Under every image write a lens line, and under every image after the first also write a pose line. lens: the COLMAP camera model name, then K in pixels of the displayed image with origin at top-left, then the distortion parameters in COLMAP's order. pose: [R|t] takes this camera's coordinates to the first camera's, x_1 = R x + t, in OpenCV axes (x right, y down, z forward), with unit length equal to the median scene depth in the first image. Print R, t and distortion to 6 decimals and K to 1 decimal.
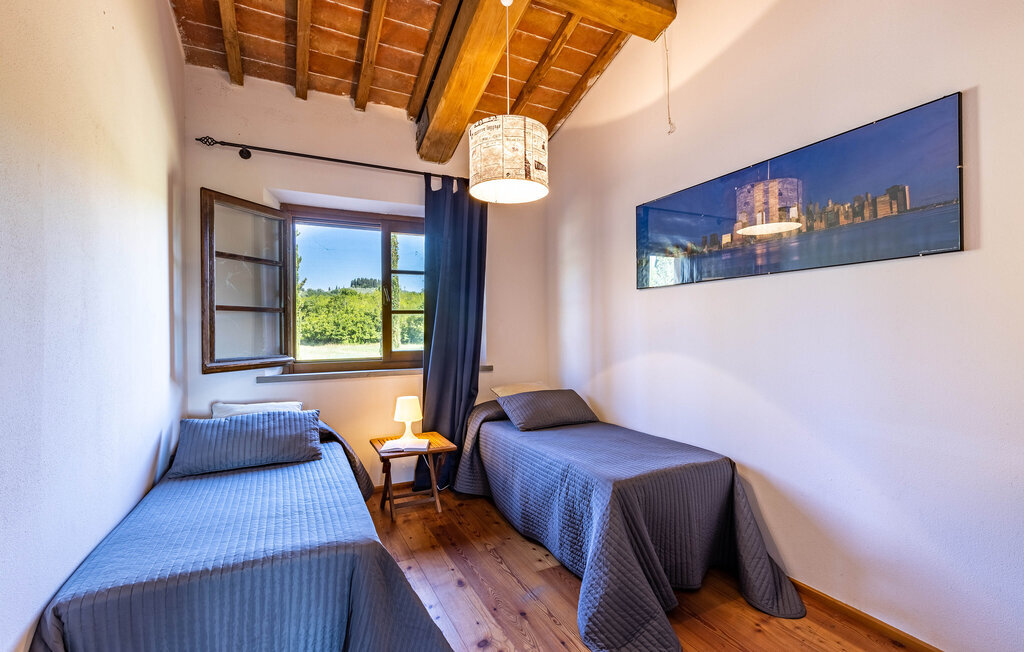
lens RADIAL K [[458.7, 0, 517.6], [0, 458.7, 325.8], [0, 0, 1]] dist [-0.005990, 0.001531]
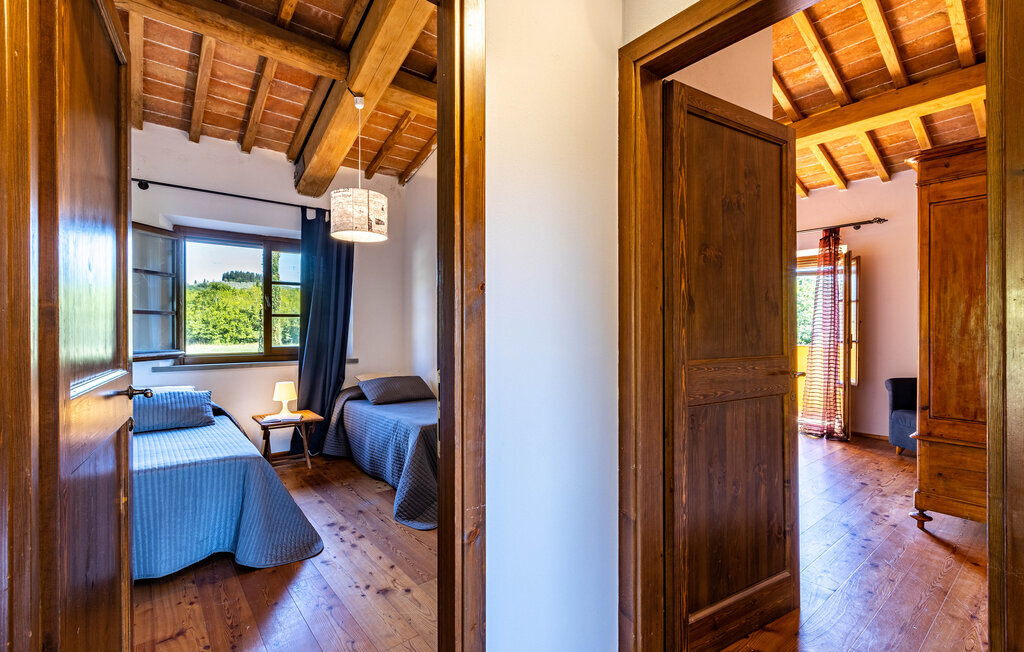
lens RADIAL K [[458.7, 0, 509.8], [0, 458.7, 326.9], [0, 0, 1]] dist [-0.005990, 0.001531]
pose [[0.977681, 0.009641, 0.209874, 0.110589], [-0.009938, 0.999951, 0.000359, -0.006767], [-0.209861, -0.002437, 0.977728, -0.402639]]
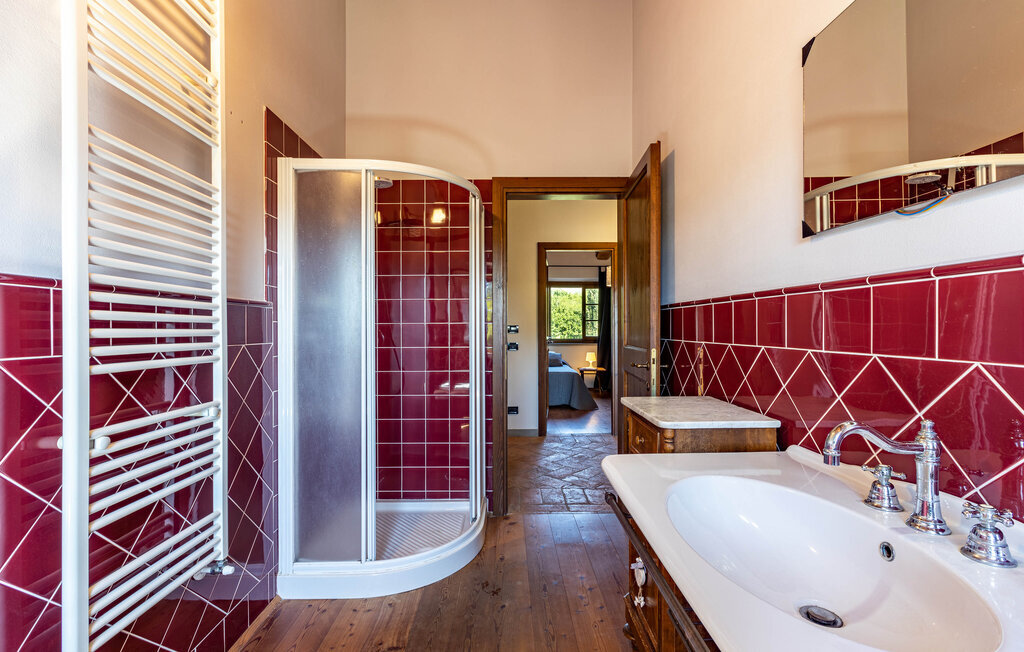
lens RADIAL K [[458.7, 0, 513.6], [0, 458.7, 325.8], [0, 0, 1]] dist [-0.005990, 0.001531]
pose [[0.899220, 0.005896, -0.437458, 0.553307], [-0.003556, 0.999975, 0.006169, -0.017339], [0.437483, -0.003991, 0.899218, -1.690521]]
